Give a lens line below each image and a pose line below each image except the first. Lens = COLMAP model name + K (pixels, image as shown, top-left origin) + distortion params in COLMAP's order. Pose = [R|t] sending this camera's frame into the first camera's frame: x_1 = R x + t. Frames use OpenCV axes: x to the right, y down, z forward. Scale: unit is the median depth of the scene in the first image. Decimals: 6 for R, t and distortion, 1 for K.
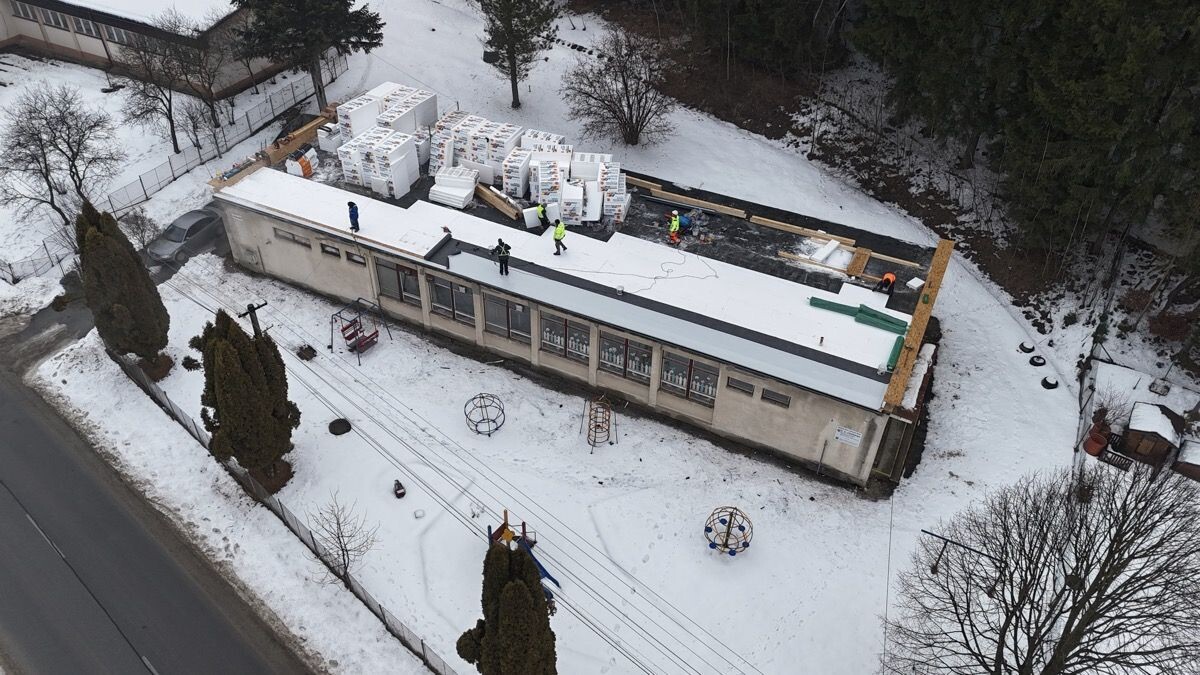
lens RADIAL K [[866.5, 0, 601.8], [0, 866.5, 343.4], [0, 0, 1]] dist [0.067686, -0.007779]
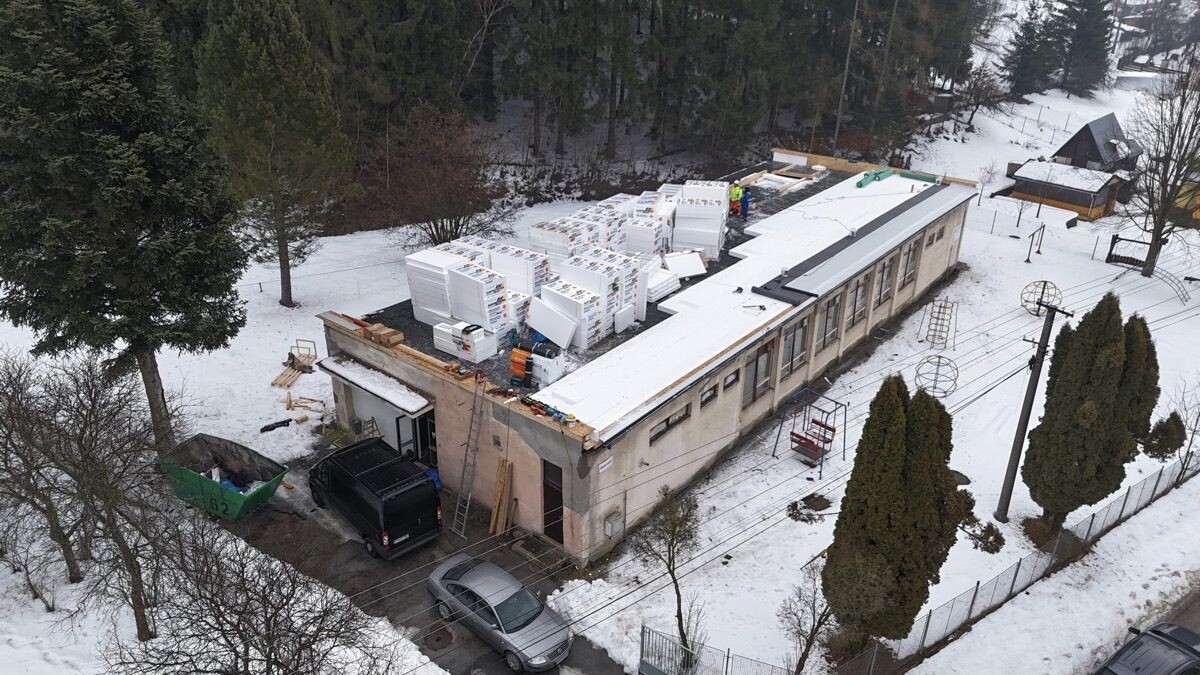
lens RADIAL K [[866.5, 0, 600.9], [0, 866.5, 333.7], [0, 0, 1]] dist [0.067686, -0.007779]
pose [[0.208733, -0.431832, 0.877469, -0.932561], [0.621436, 0.751370, 0.221947, -0.357991], [-0.755148, 0.498963, 0.425192, 0.747423]]
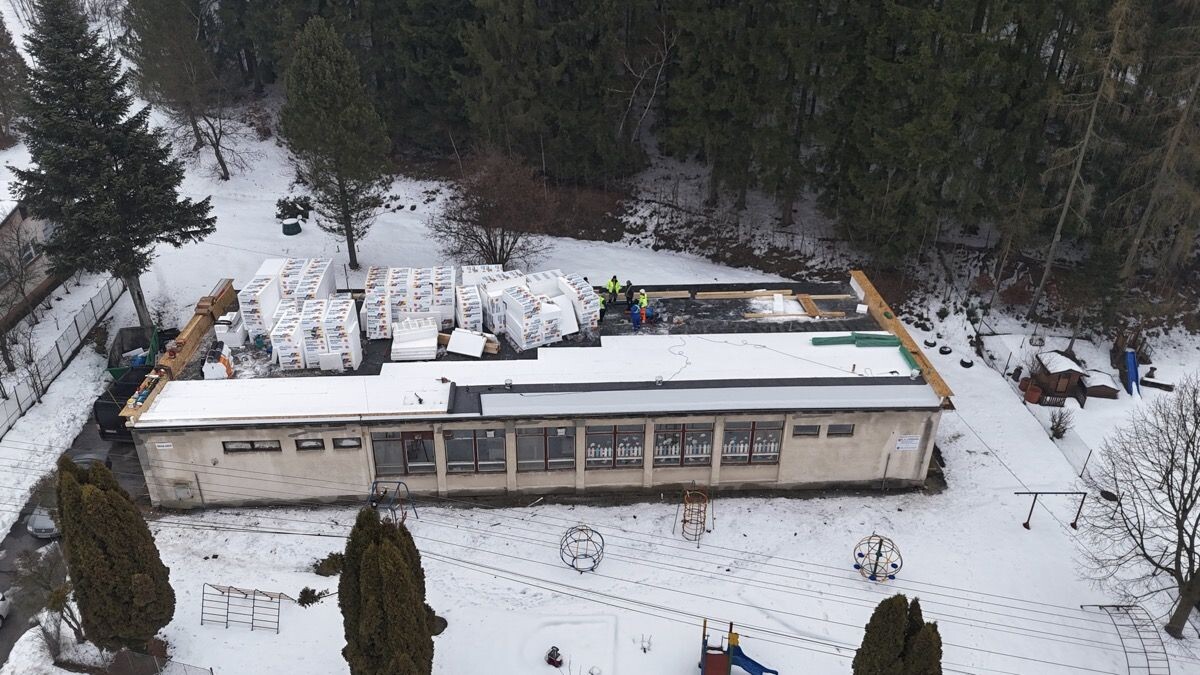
lens RADIAL K [[866.5, 0, 595.2], [0, 866.5, 338.4], [0, 0, 1]] dist [0.067686, -0.007779]
pose [[0.870313, -0.253208, 0.422423, -0.405867], [0.325169, 0.939615, -0.106719, -0.022253], [-0.369893, 0.230237, 0.900094, 0.105378]]
